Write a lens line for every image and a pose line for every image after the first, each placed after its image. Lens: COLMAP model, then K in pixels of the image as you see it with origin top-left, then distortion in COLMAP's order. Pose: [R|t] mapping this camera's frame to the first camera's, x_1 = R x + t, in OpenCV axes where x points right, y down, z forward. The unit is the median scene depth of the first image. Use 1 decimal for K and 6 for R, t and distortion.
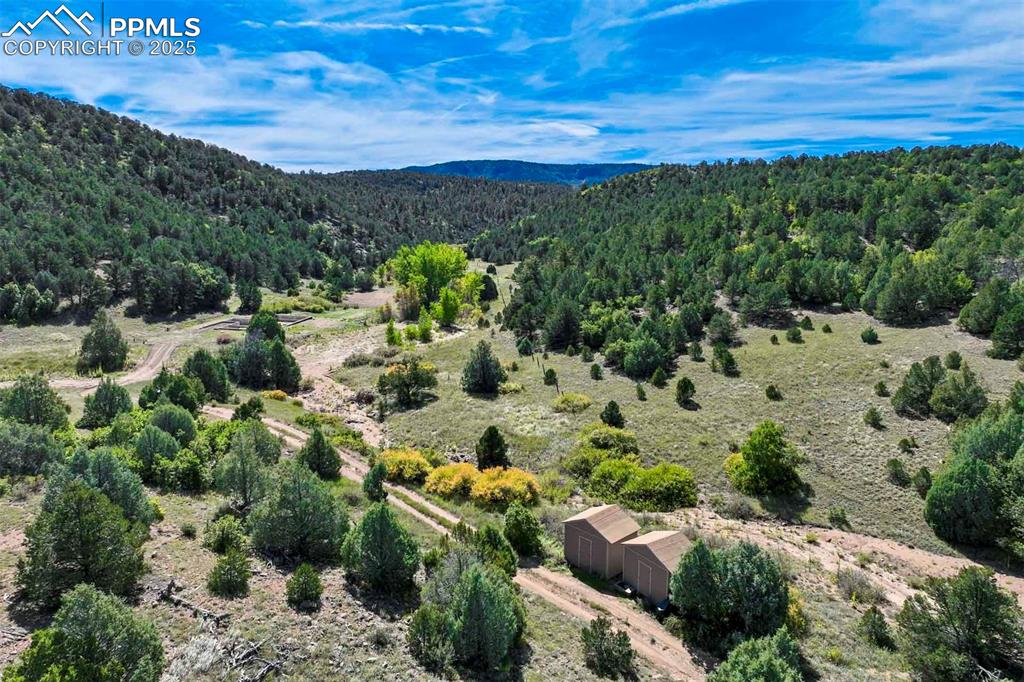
lens RADIAL K [[711.1, 0, 489.3], [0, 711.1, 296.6], [0, 0, 1]] dist [0.006130, 0.005167]
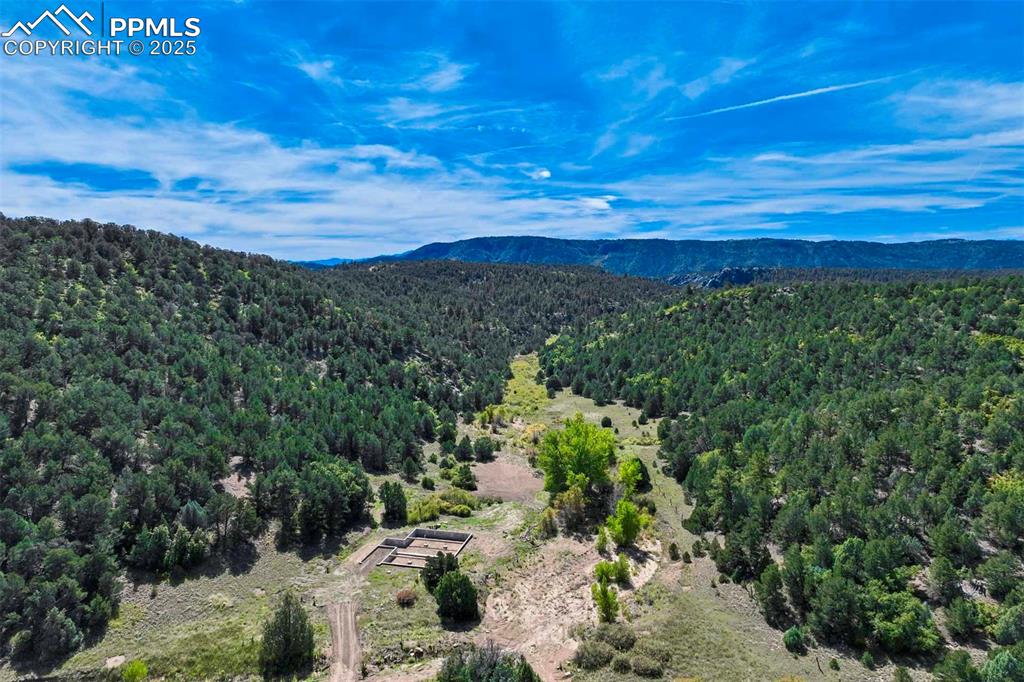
lens RADIAL K [[711.1, 0, 488.7], [0, 711.1, 295.5], [0, 0, 1]] dist [0.006130, 0.005167]
pose [[0.999654, -0.002178, -0.026203, -0.119004], [-0.000462, 0.994956, -0.100315, -0.102695], [0.026289, 0.100292, 0.994611, 0.055181]]
